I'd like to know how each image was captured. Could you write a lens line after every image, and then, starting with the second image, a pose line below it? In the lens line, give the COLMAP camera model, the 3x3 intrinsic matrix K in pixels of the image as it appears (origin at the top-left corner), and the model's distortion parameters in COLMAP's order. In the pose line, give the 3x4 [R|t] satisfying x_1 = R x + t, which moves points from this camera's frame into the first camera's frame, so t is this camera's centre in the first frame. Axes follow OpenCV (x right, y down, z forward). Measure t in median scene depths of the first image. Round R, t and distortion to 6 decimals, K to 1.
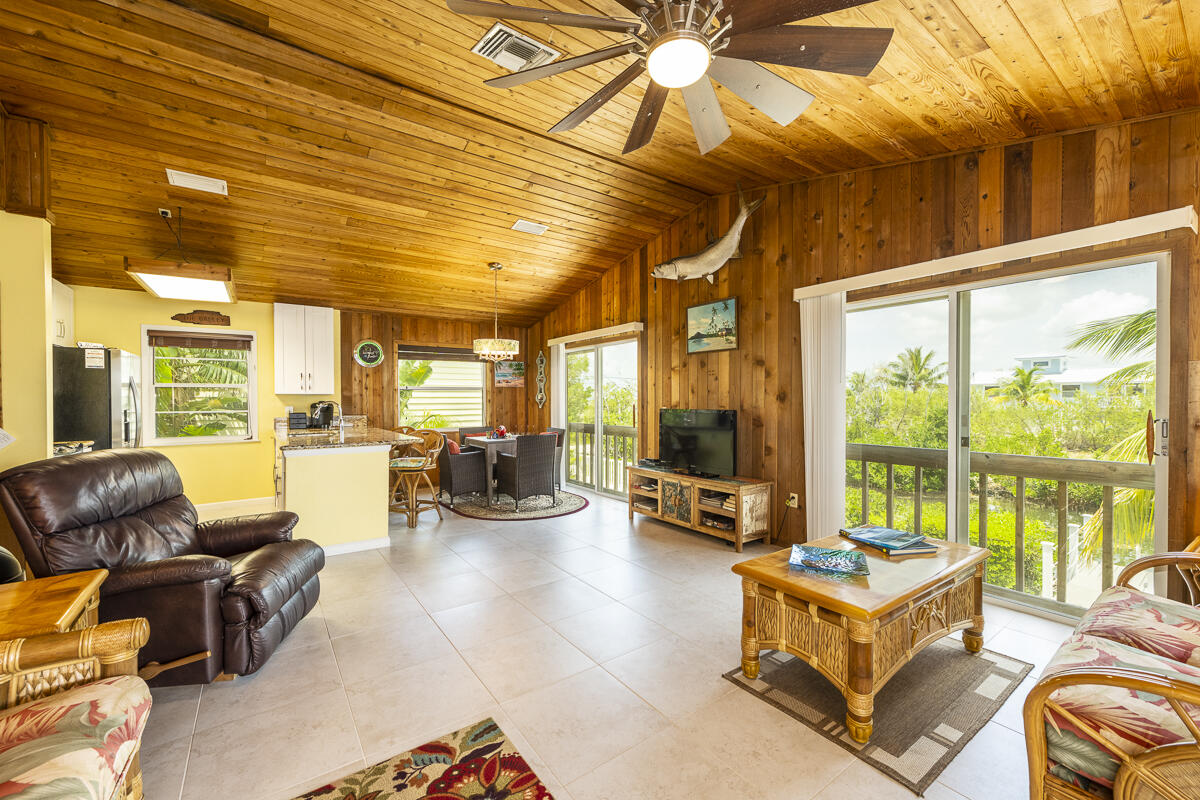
lens RADIAL K [[473.8, 0, 600.4], [0, 473.8, 403.1], [0, 0, 1]] dist [-0.003195, 0.002190]
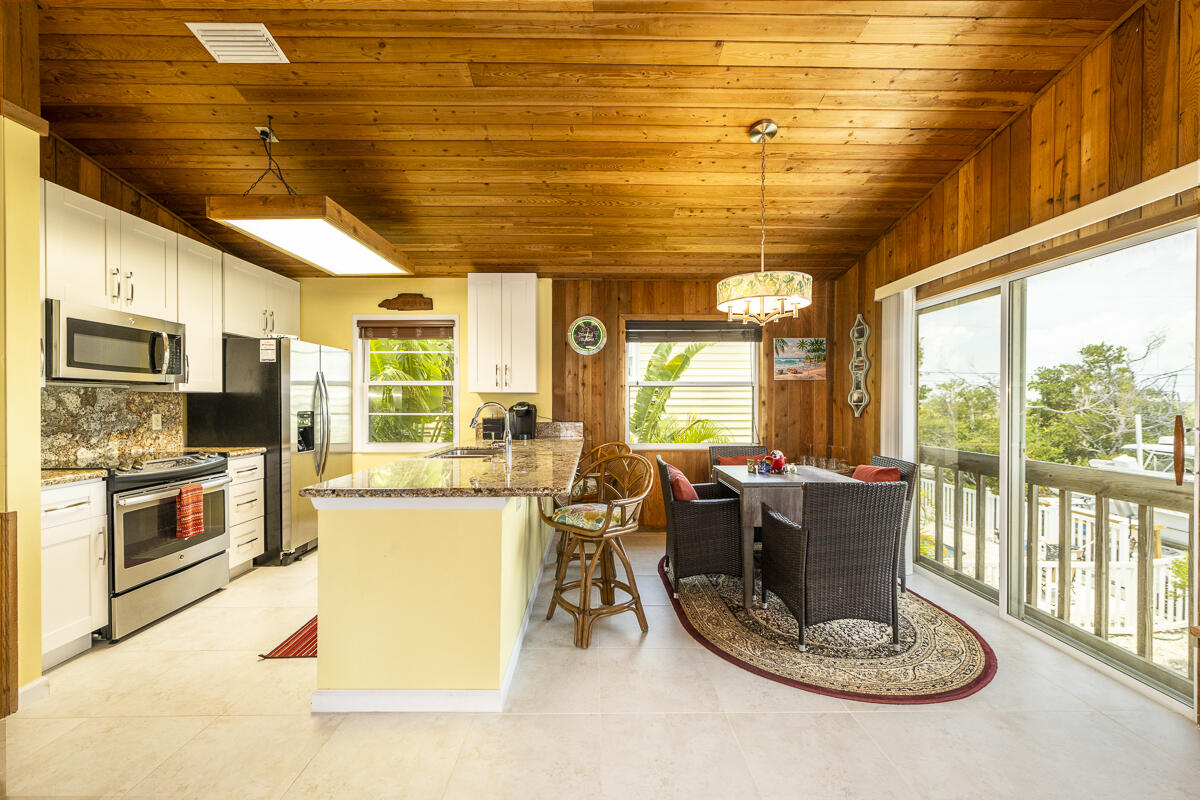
lens RADIAL K [[473.8, 0, 599.4], [0, 473.8, 406.6], [0, 0, 1]] dist [-0.003195, 0.002190]
pose [[0.818195, 0.010607, -0.574843, -0.069253], [-0.008511, 0.999944, 0.006337, -0.002981], [0.574877, -0.000293, 0.818239, 0.467685]]
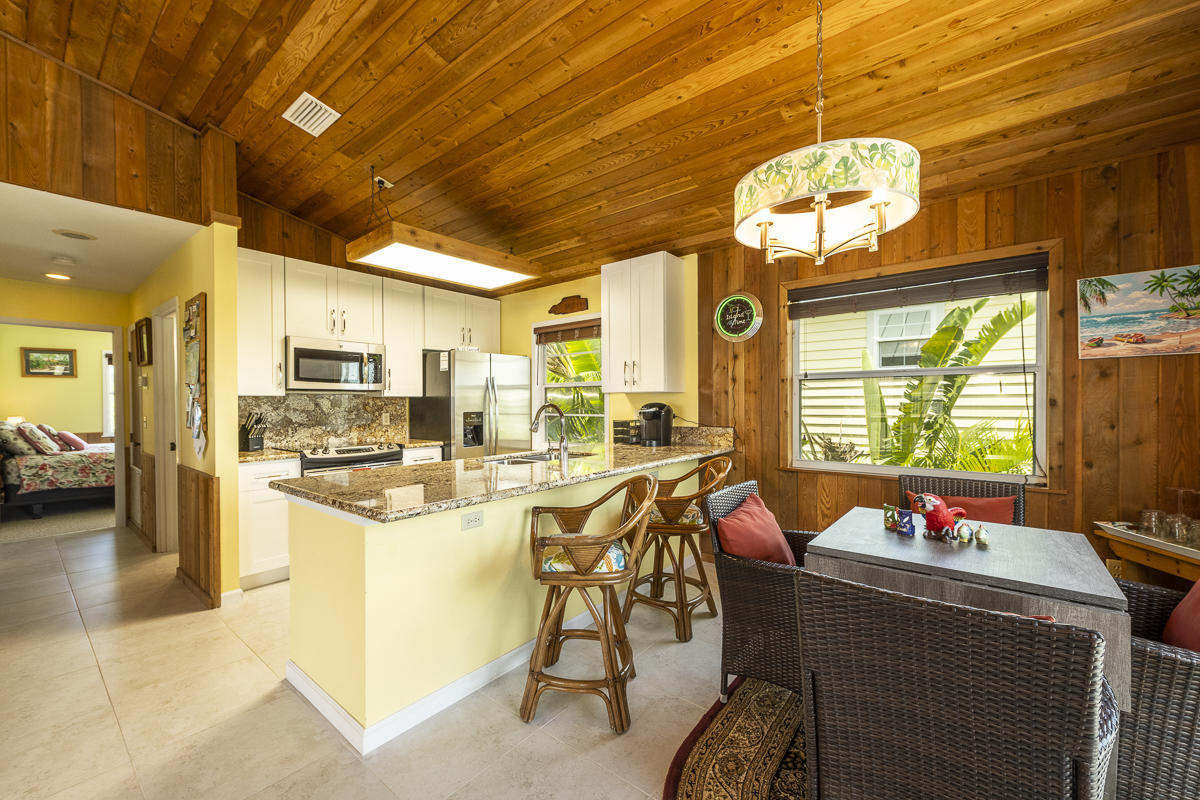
lens RADIAL K [[473.8, 0, 598.1], [0, 473.8, 404.9], [0, 0, 1]] dist [-0.003195, 0.002190]
pose [[0.264510, 0.008225, -0.964348, 0.004208], [-0.002850, 0.999966, 0.007747, -0.006174], [0.964379, 0.000699, 0.264525, 0.758989]]
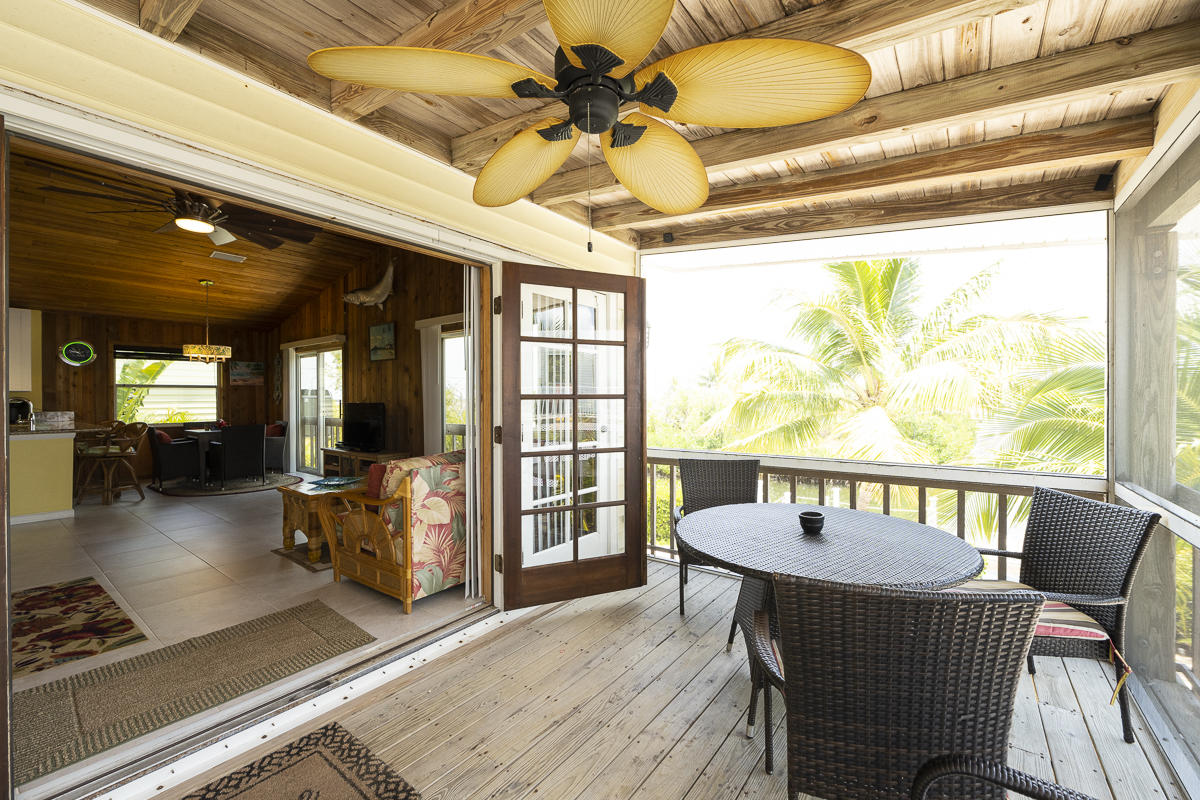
lens RADIAL K [[484.4, 0, 599.6], [0, 484.4, 397.2], [0, 0, 1]] dist [-0.008135, 0.000623]
pose [[0.954319, -0.000595, 0.298789, 0.328689], [0.003785, 0.999942, -0.010096, 0.010401], [-0.298766, 0.010766, 0.954266, -0.400054]]
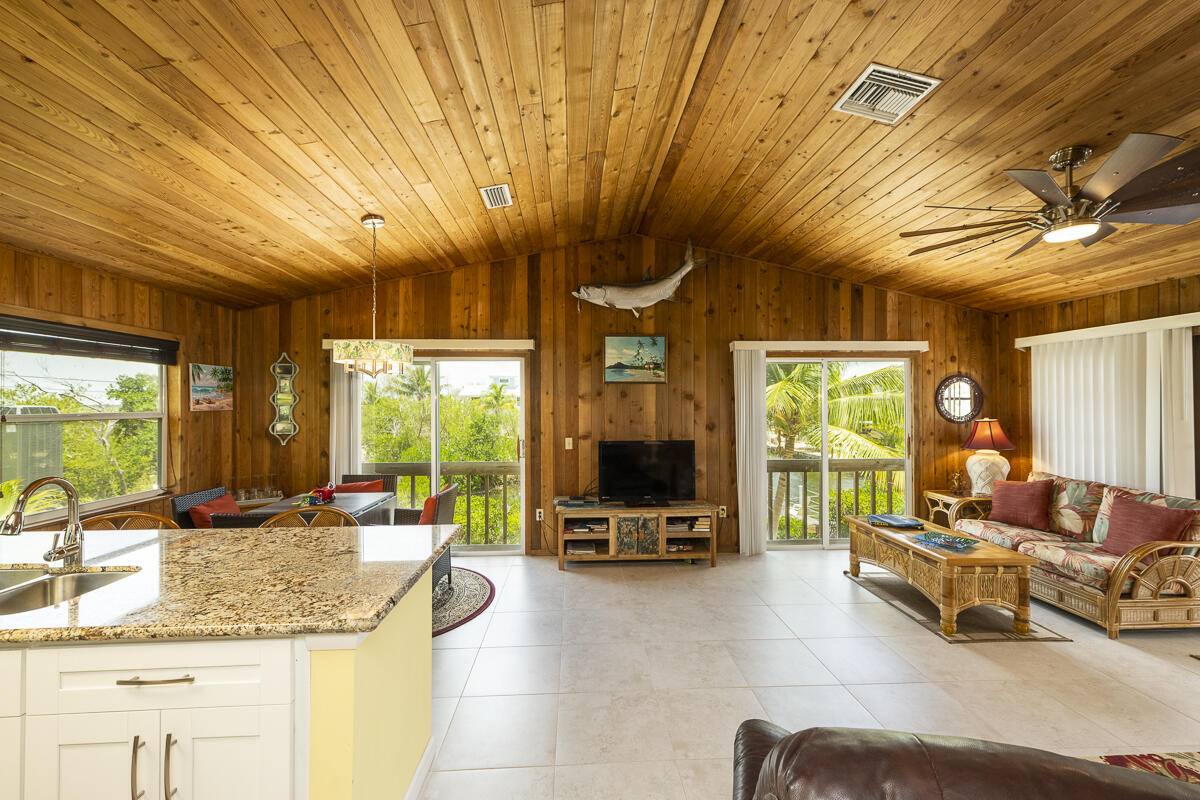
lens RADIAL K [[473.8, 0, 597.0], [0, 473.8, 401.1], [0, 0, 1]] dist [-0.003195, 0.002190]
pose [[0.543509, 0.008120, 0.839364, -0.537706], [0.008748, 0.999844, -0.015336, -0.042888], [-0.839357, 0.015678, 0.543354, 0.406127]]
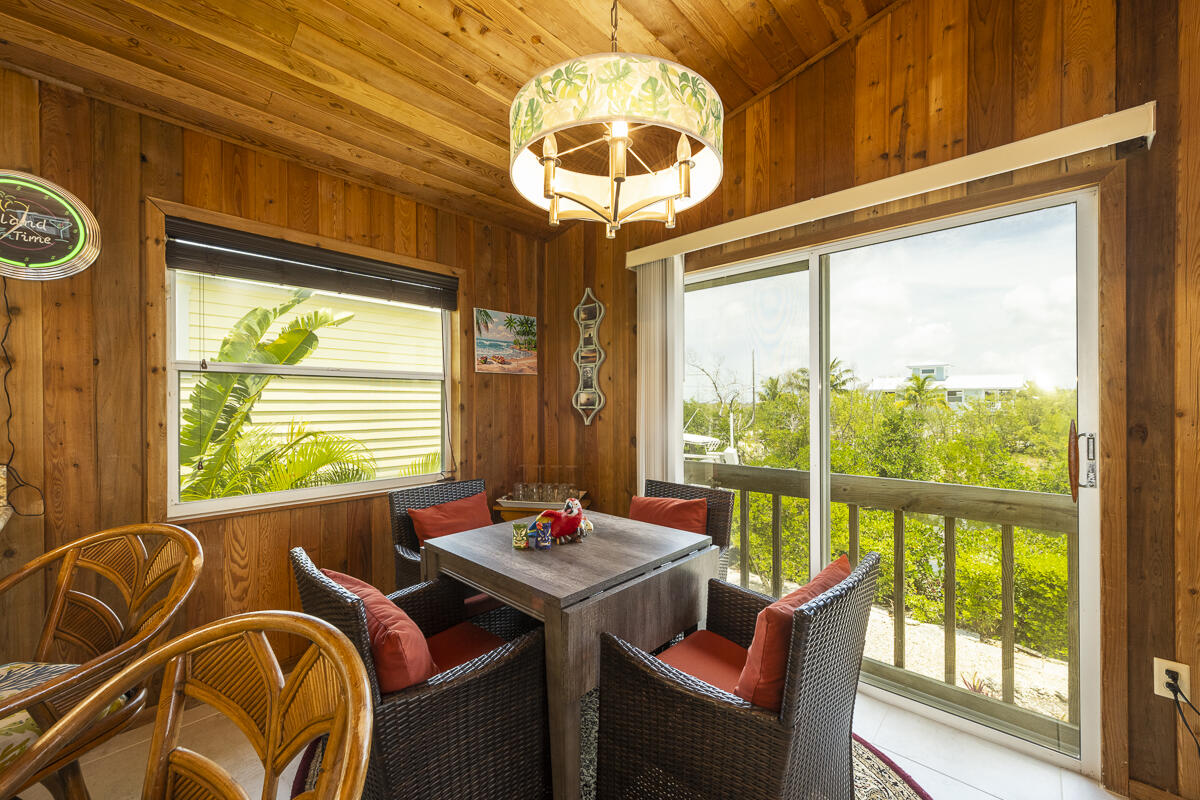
lens RADIAL K [[473.8, 0, 601.1], [0, 473.8, 404.6], [0, 0, 1]] dist [-0.003195, 0.002190]
pose [[0.979872, -0.000523, 0.199626, -0.251779], [0.001857, 0.999977, -0.006495, -0.005540], [-0.199618, 0.006735, 0.979851, 0.746483]]
